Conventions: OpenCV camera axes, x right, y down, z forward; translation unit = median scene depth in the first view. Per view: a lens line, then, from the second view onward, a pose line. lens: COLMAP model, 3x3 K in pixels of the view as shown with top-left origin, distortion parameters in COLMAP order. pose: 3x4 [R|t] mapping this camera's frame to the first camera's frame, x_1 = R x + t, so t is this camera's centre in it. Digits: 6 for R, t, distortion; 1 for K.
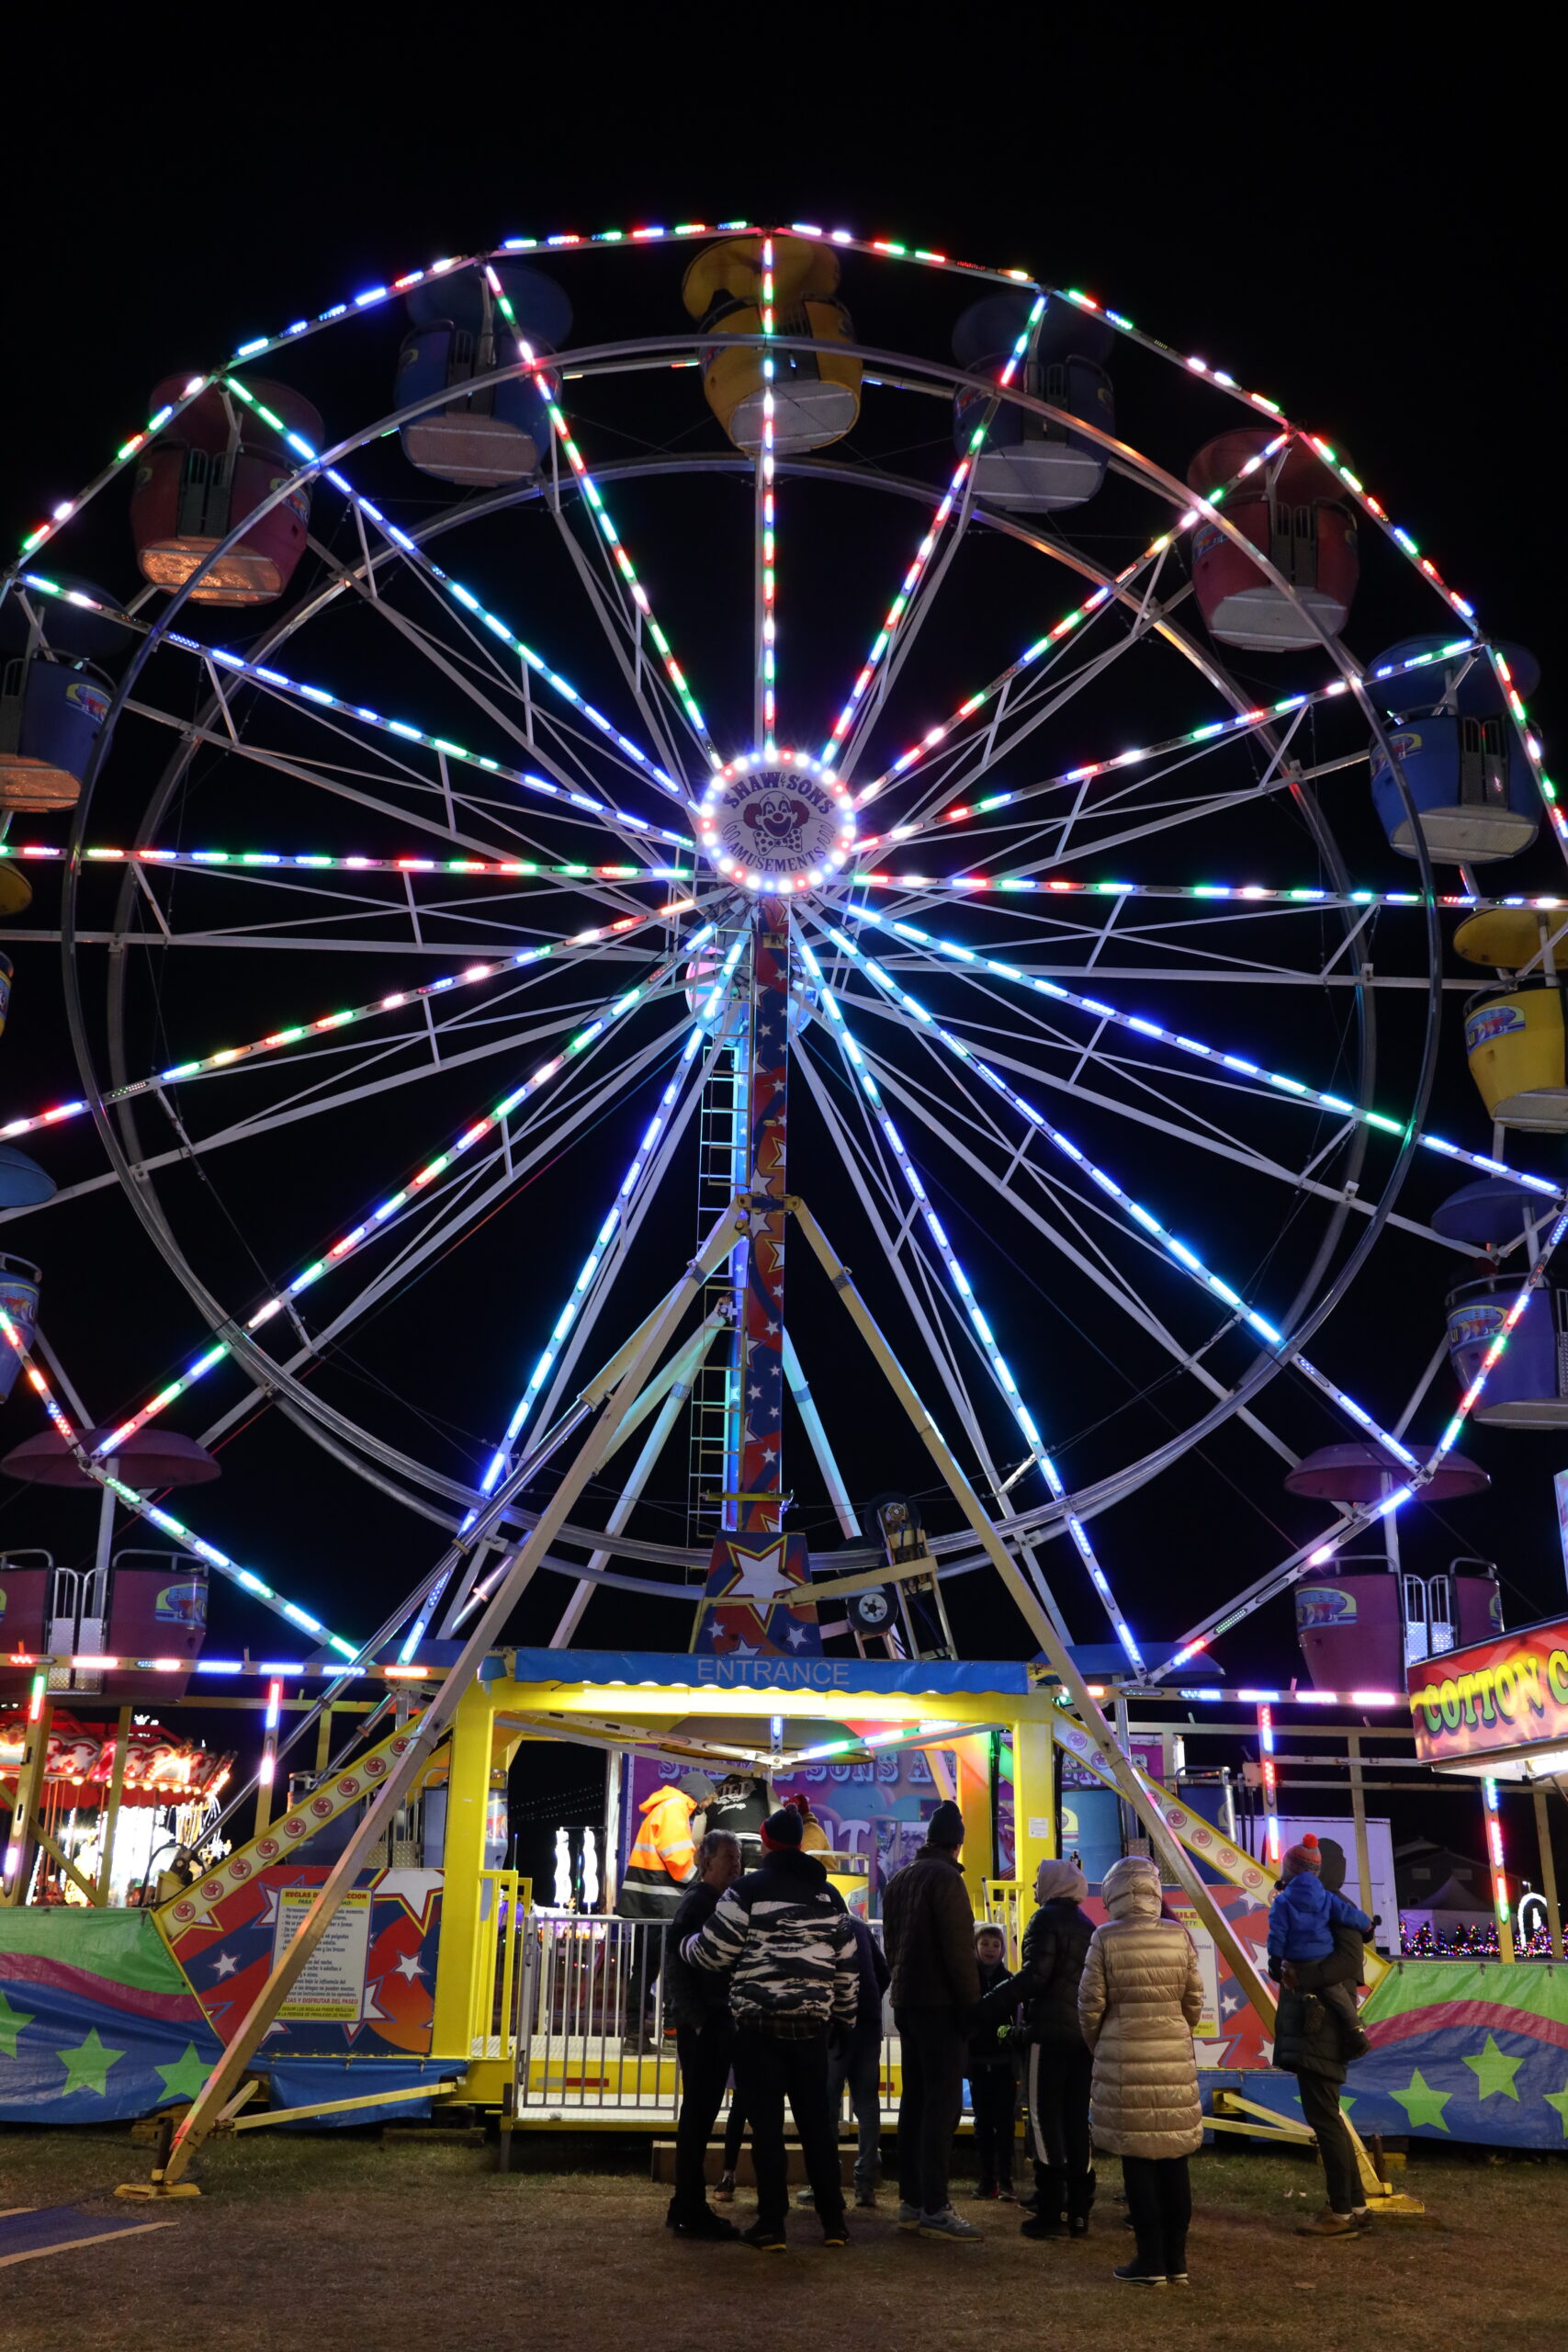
lens RADIAL K [[1992.4, 0, 628.0], [0, 1992.4, 1179.2], [0, 0, 1]] dist [-0.035363, 0.102624]
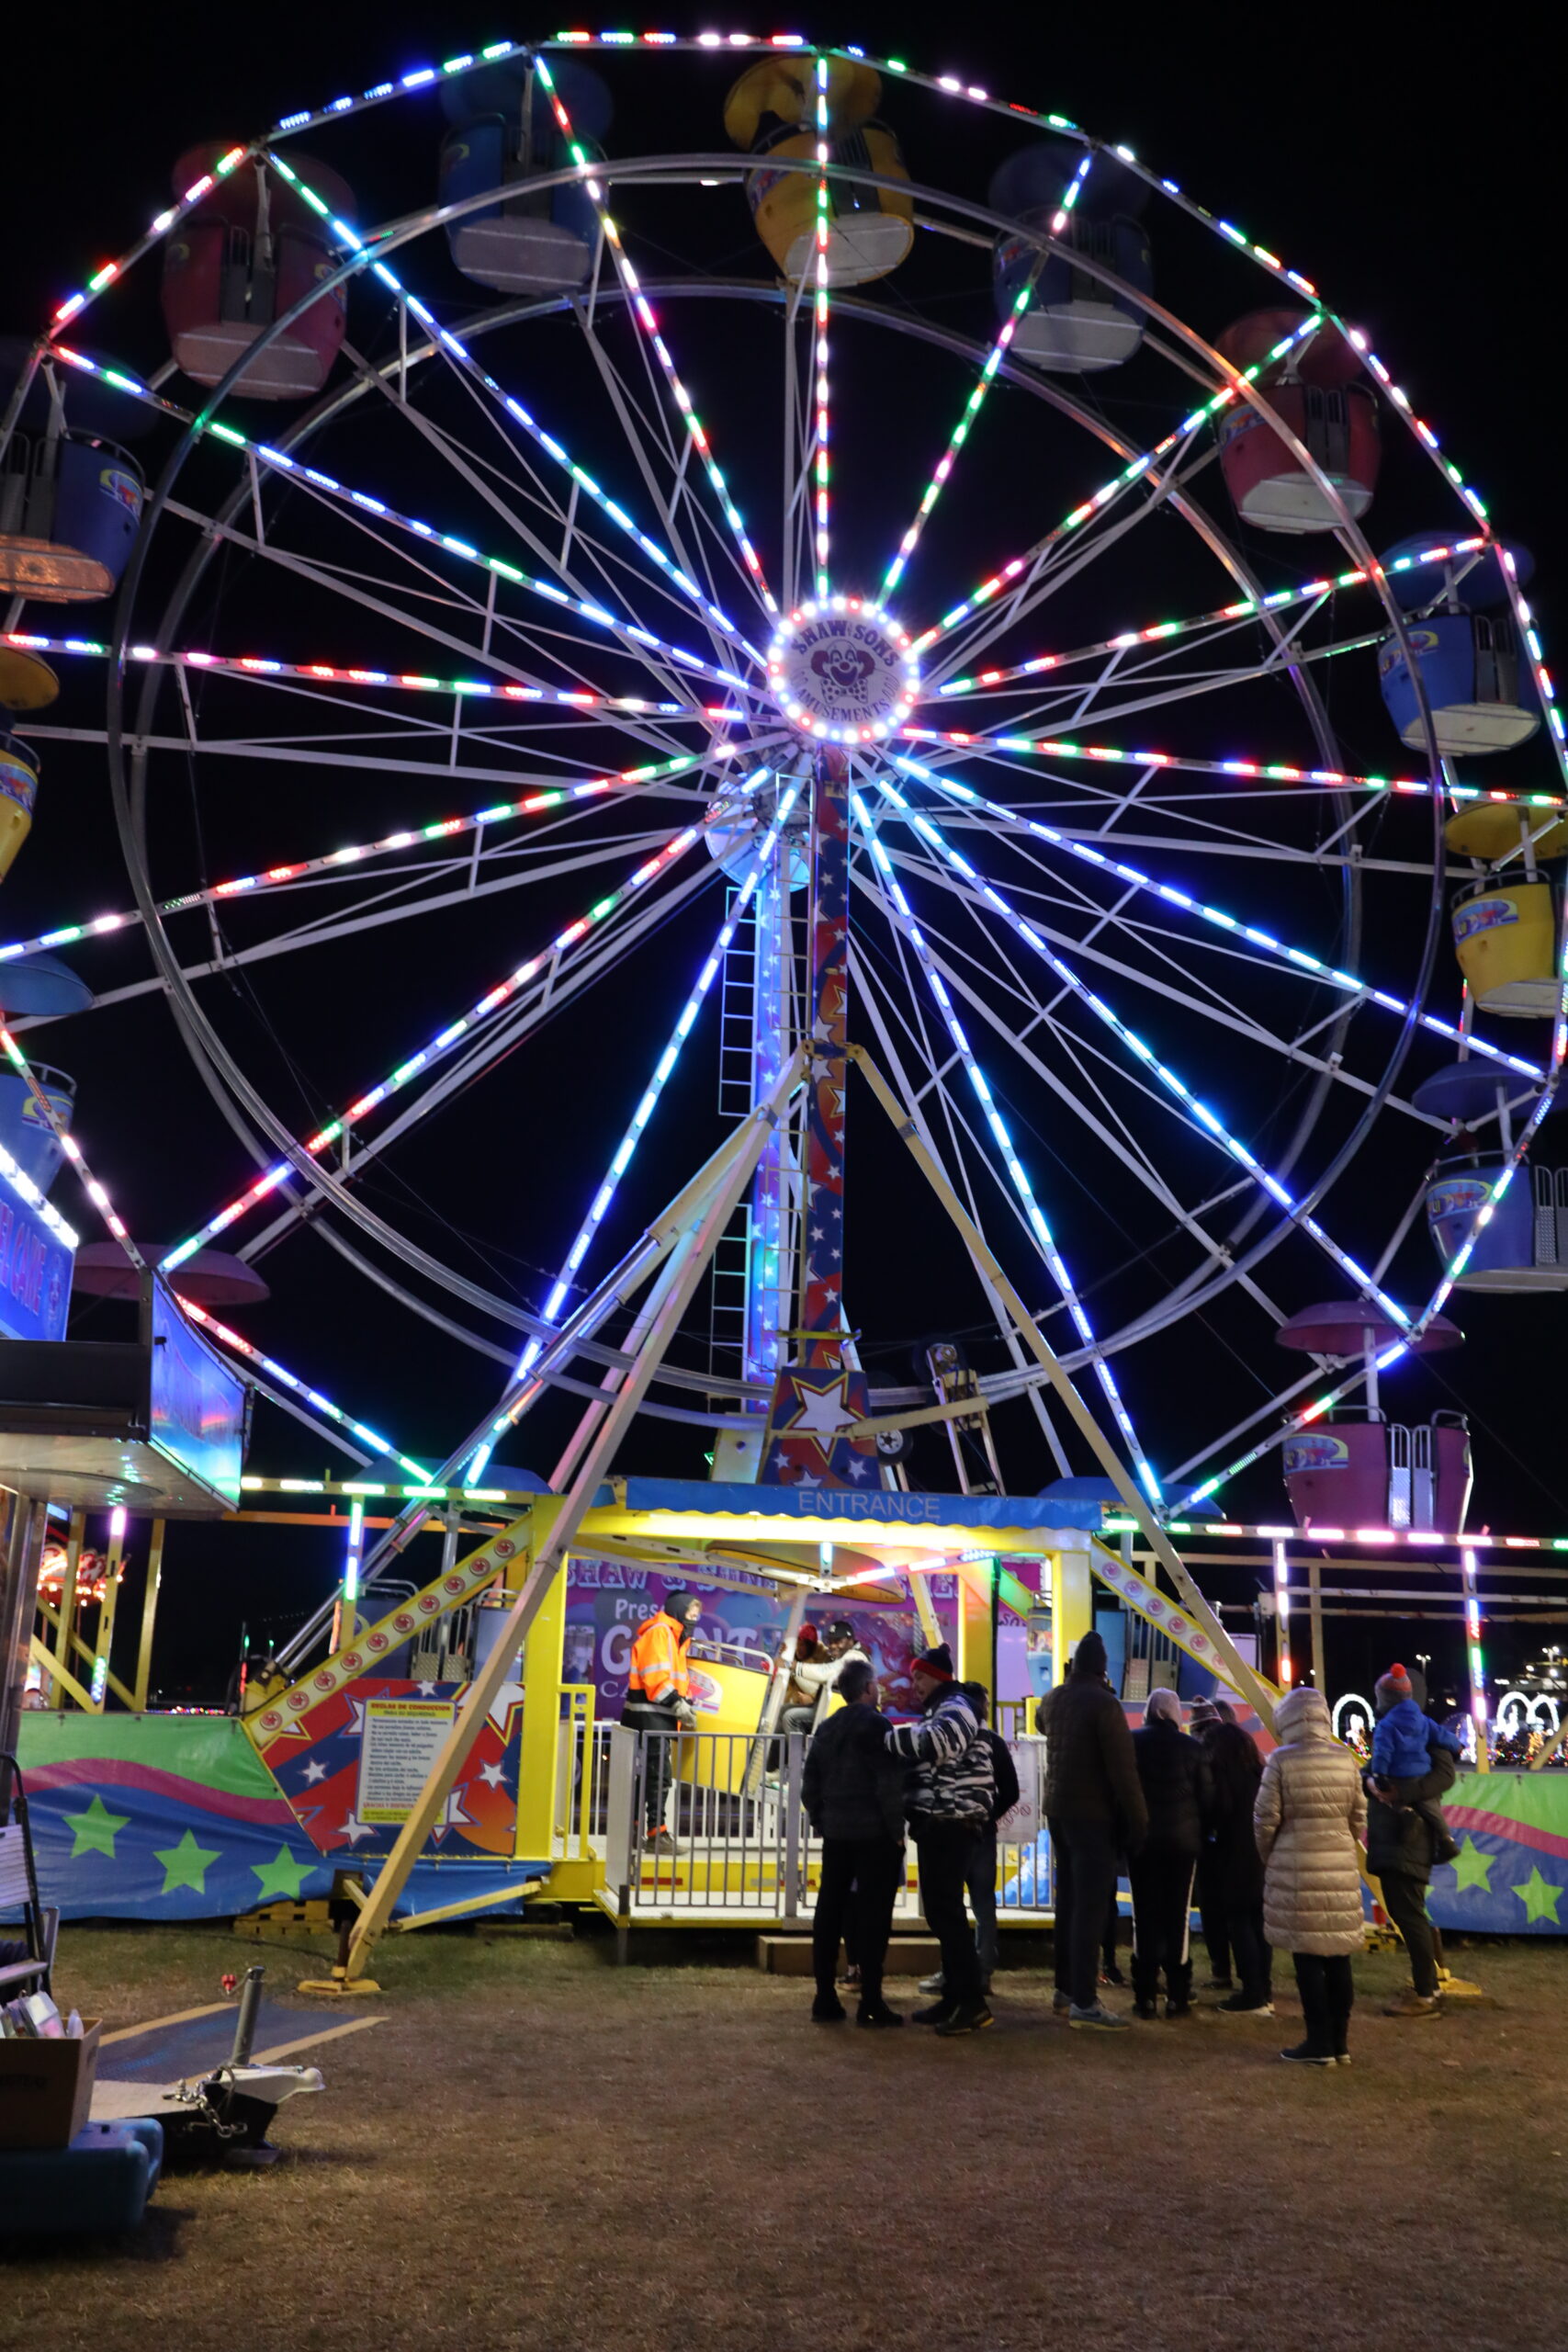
lens RADIAL K [[1967.3, 0, 643.9], [0, 1967.3, 1171.0], [0, 0, 1]] dist [-0.050006, 0.124530]
pose [[0.992052, 0.041227, 0.118883, -0.133284], [-0.051475, 0.995097, 0.084458, -0.006097], [-0.114818, -0.089907, 0.989310, 0.005426]]
